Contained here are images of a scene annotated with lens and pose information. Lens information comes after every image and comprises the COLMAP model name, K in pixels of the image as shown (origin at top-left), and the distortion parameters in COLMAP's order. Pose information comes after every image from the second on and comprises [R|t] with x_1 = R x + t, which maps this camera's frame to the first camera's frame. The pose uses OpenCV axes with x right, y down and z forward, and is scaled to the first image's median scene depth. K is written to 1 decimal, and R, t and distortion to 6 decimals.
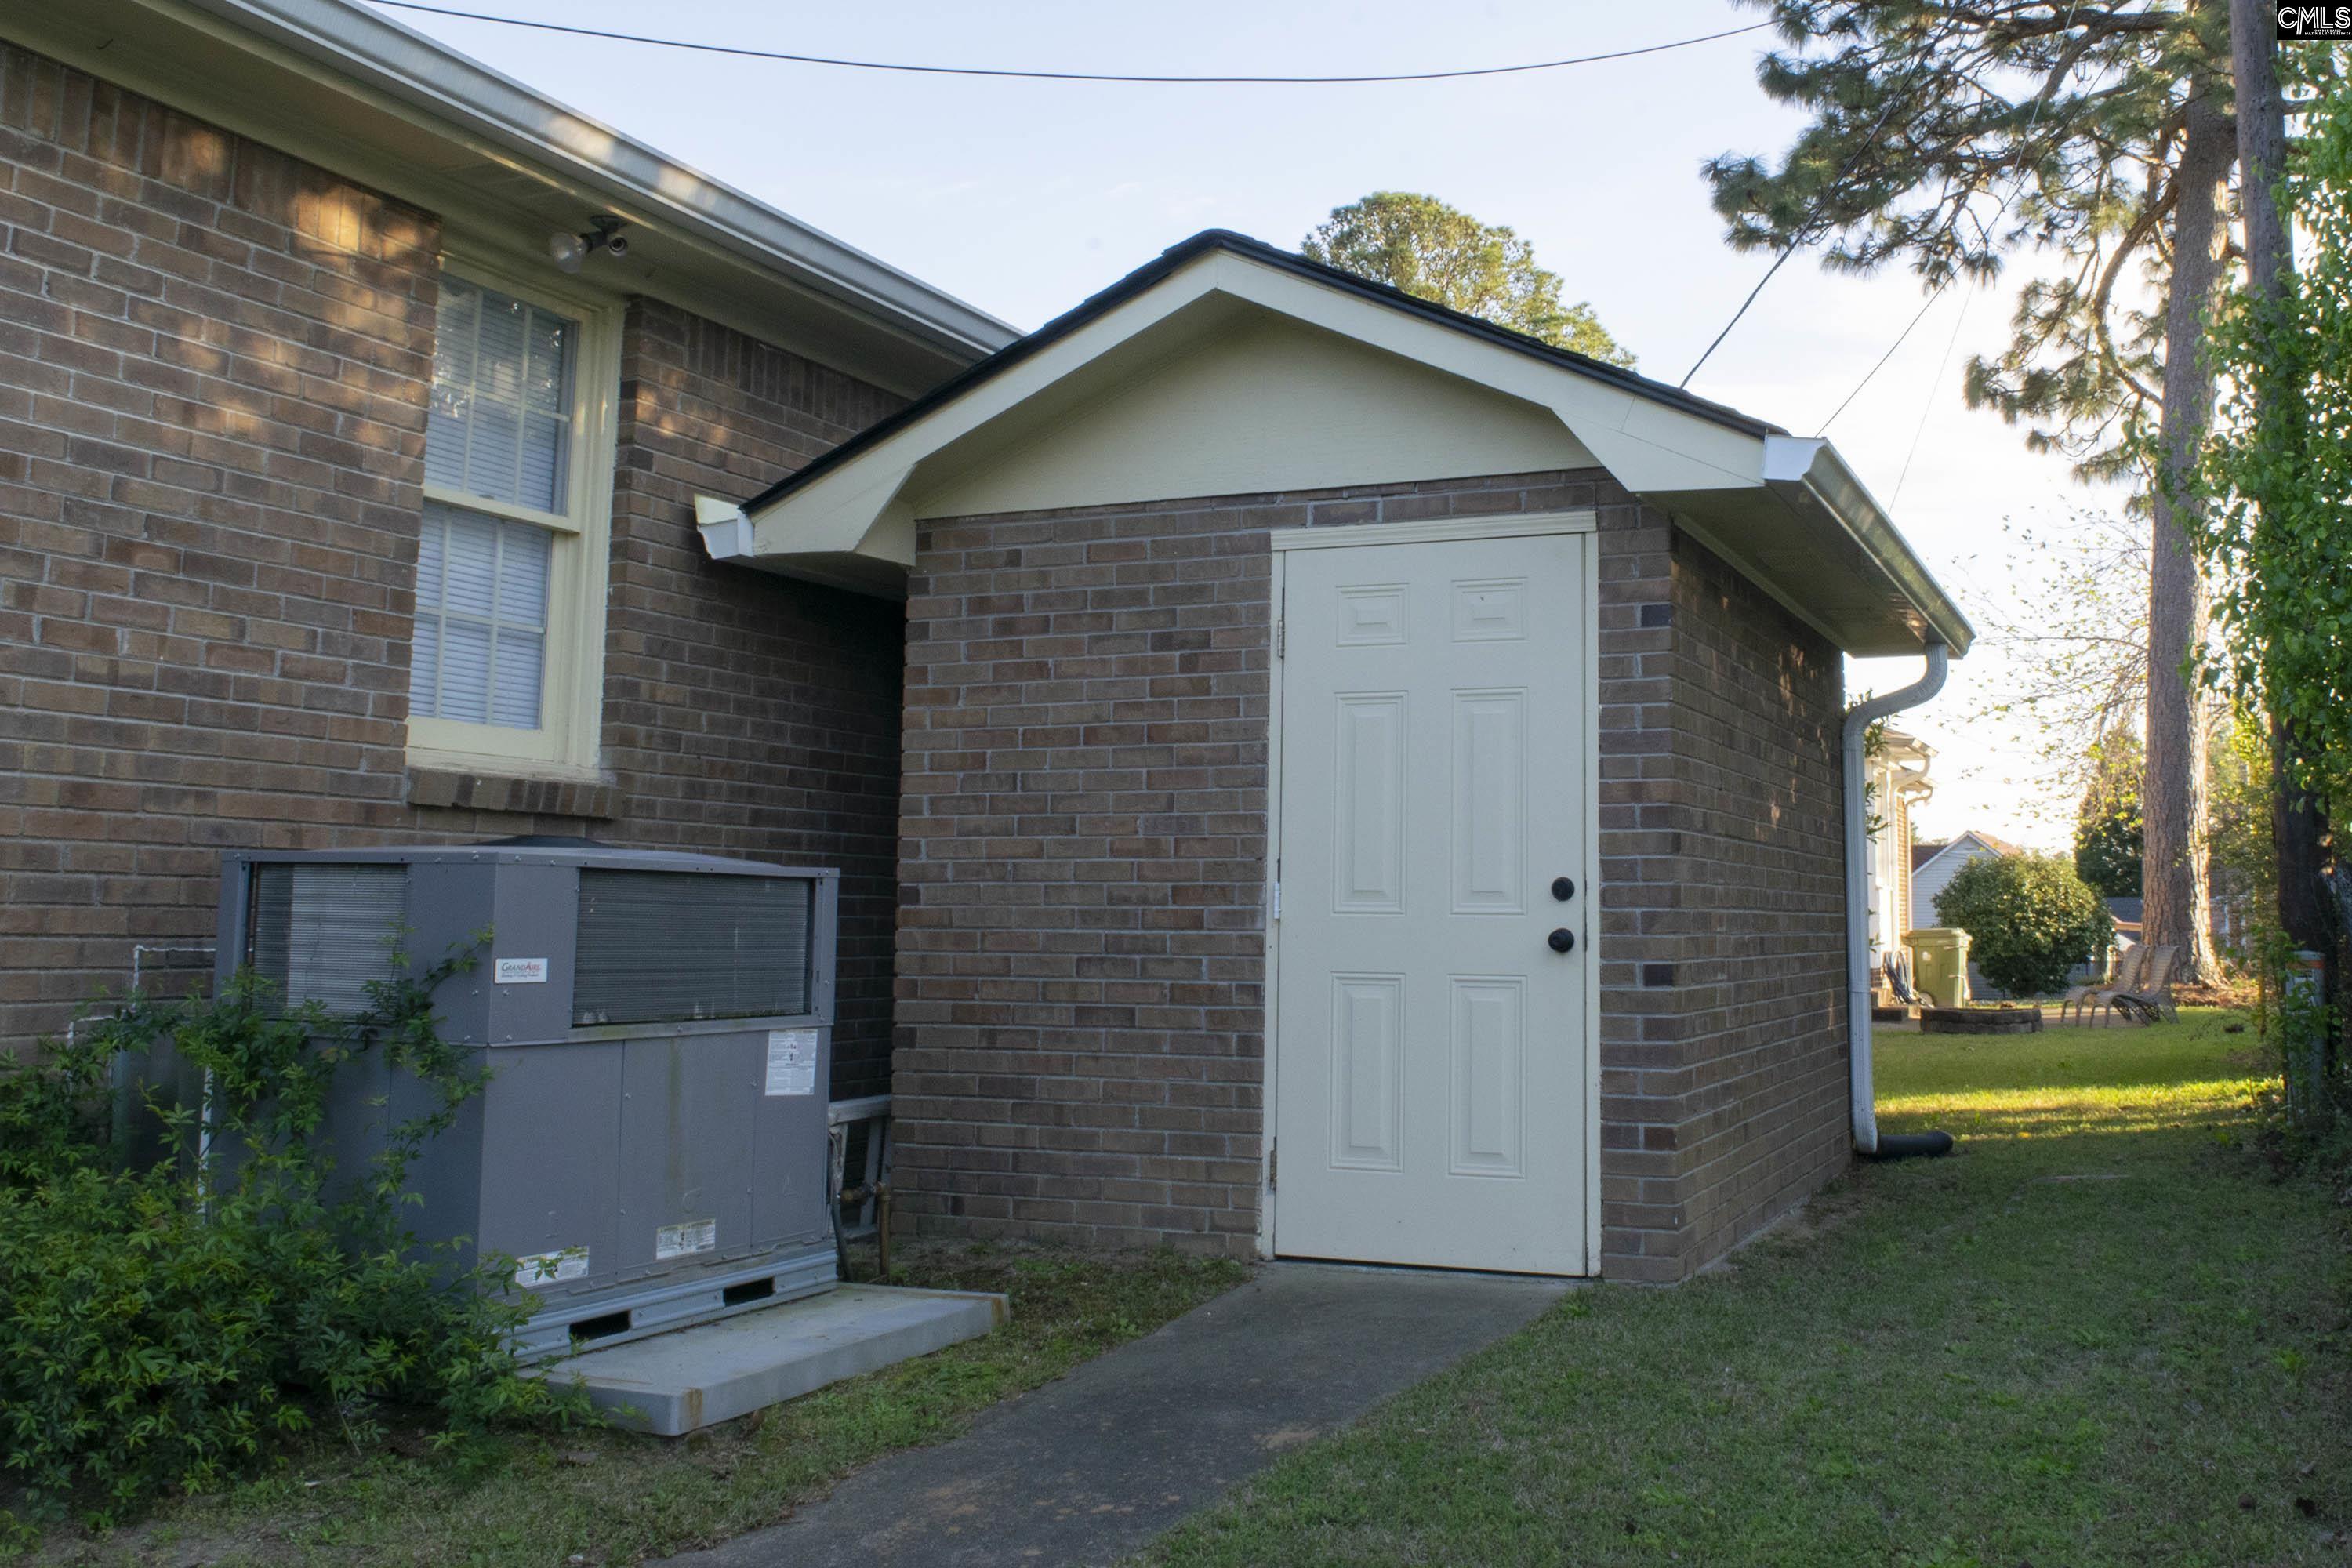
lens RADIAL K [[2474.2, 0, 1245.7], [0, 2474.2, 582.9], [0, 0, 1]] dist [-0.071302, 0.000000]
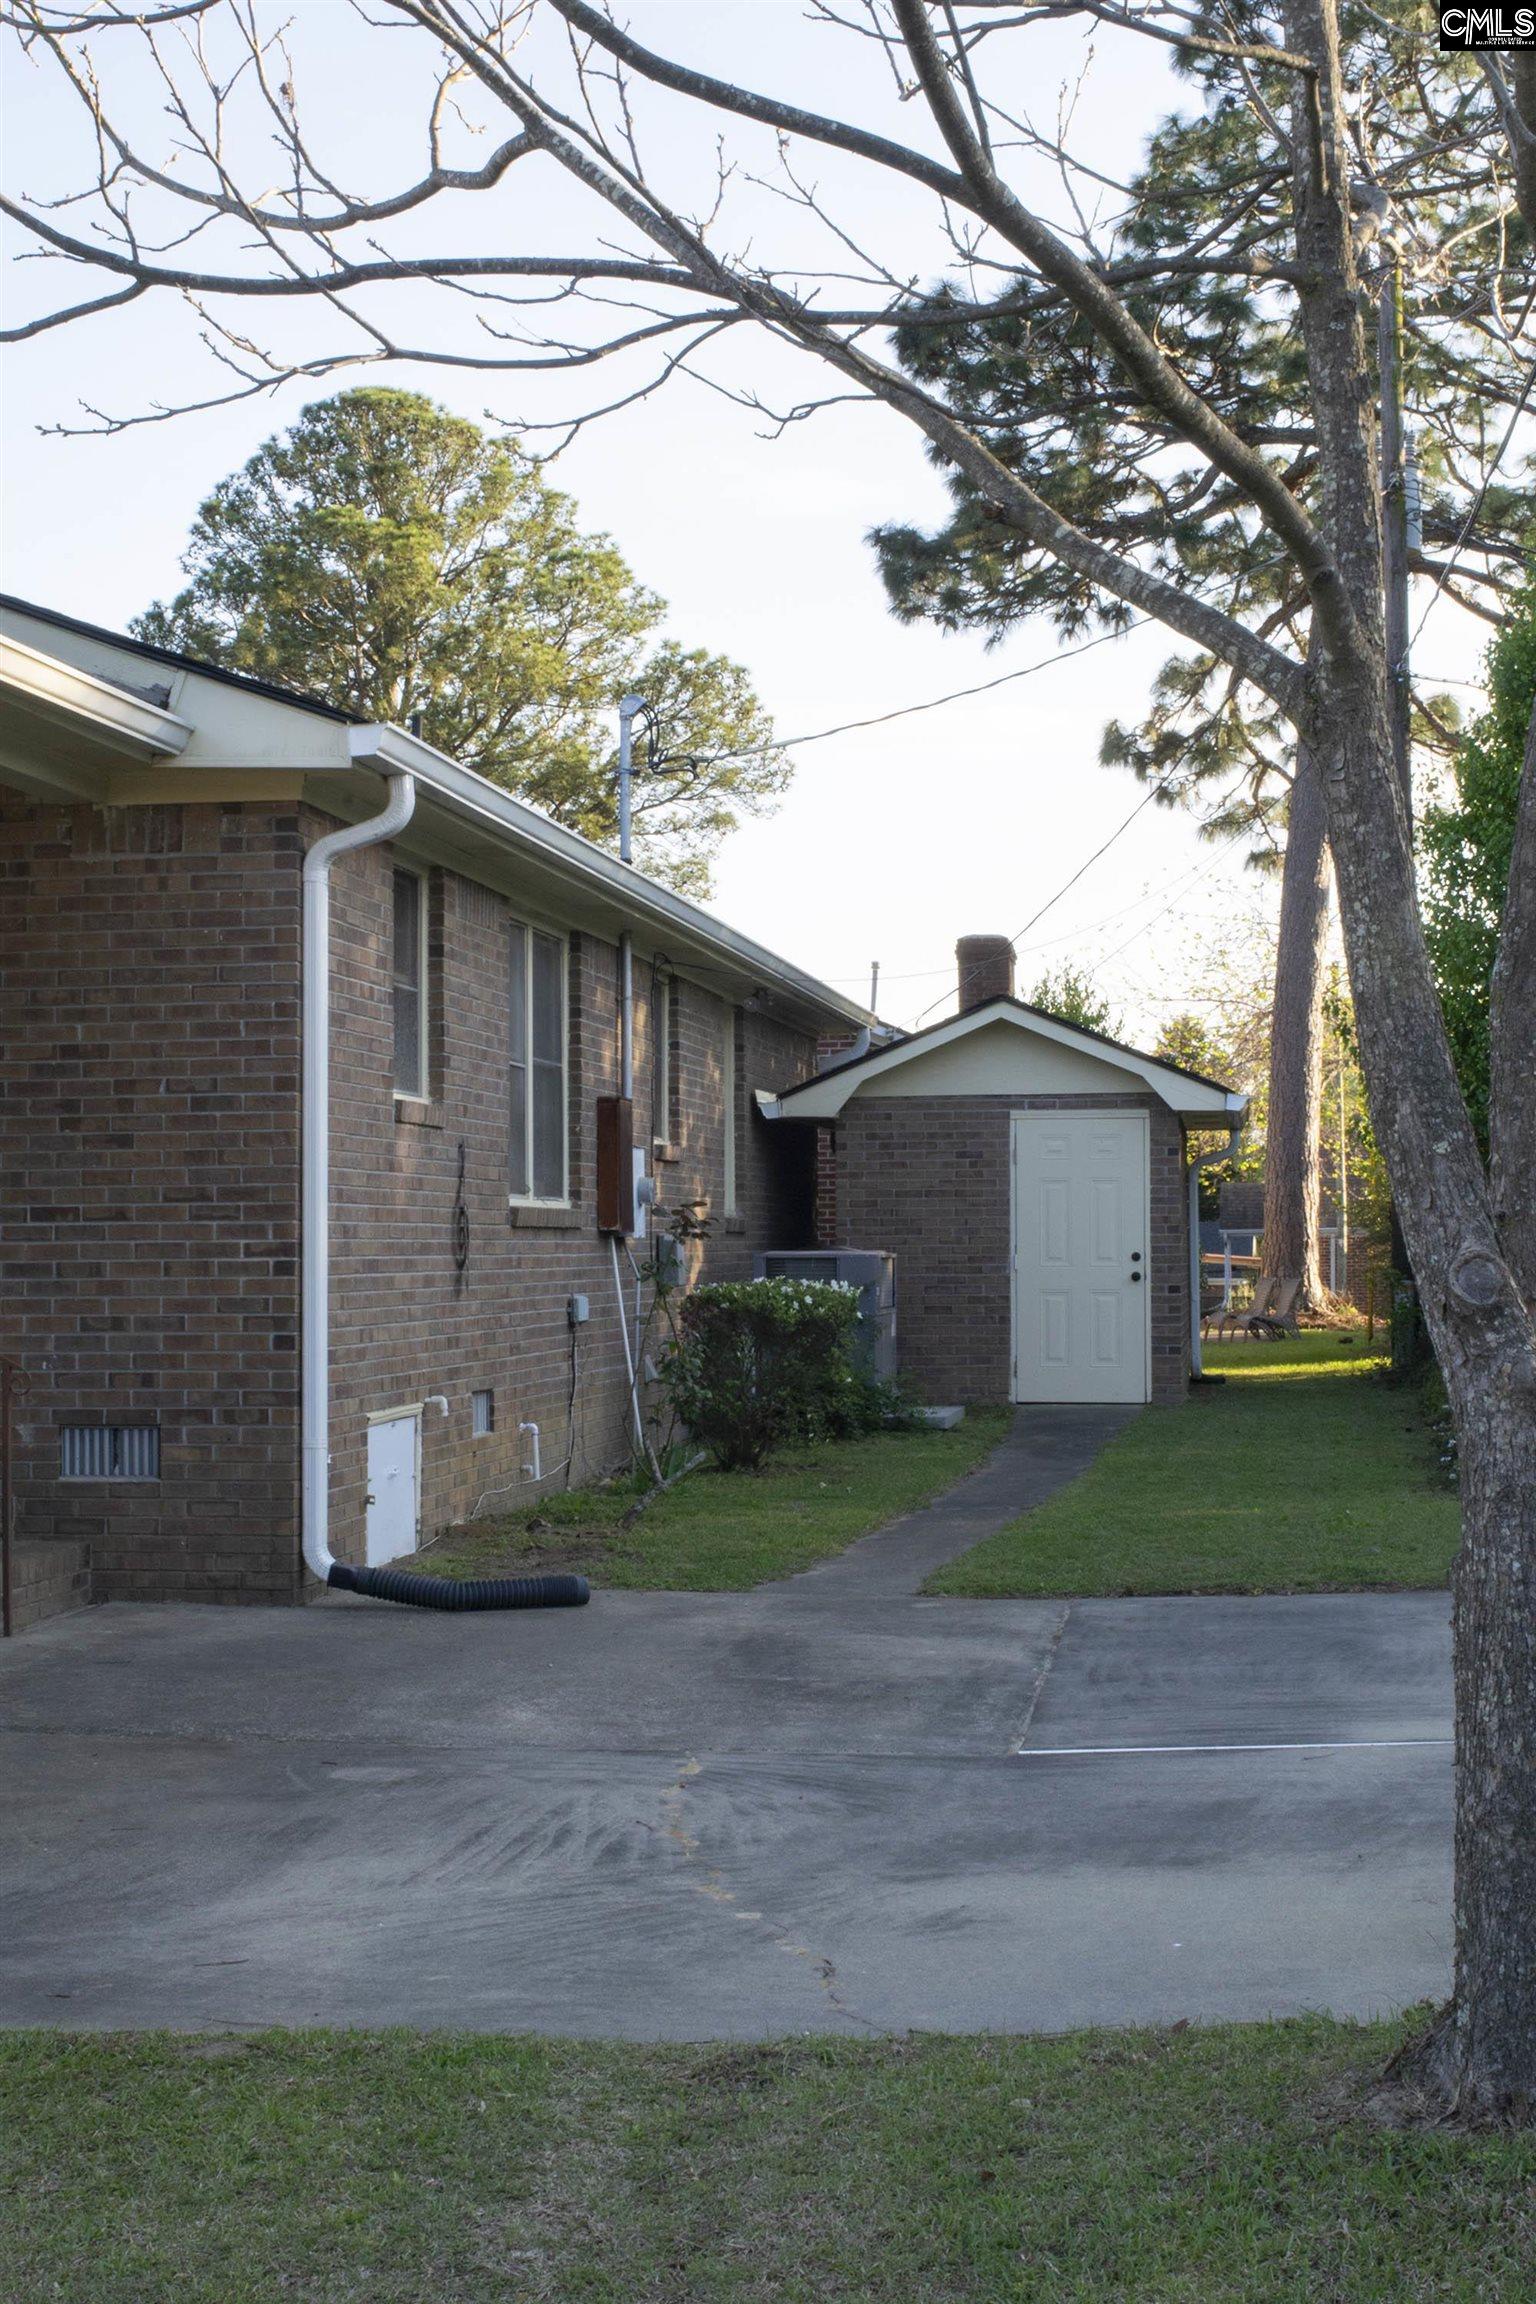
lens RADIAL K [[3131.6, 0, 765.7], [0, 3131.6, 1154.9], [0, 0, 1]] dist [-0.003431, 0.000000]
pose [[0.978329, -0.004250, 0.207013, -0.848249], [-0.016788, 0.994869, 0.099766, -0.276424], [-0.206375, -0.101079, 0.973238, -1.918785]]
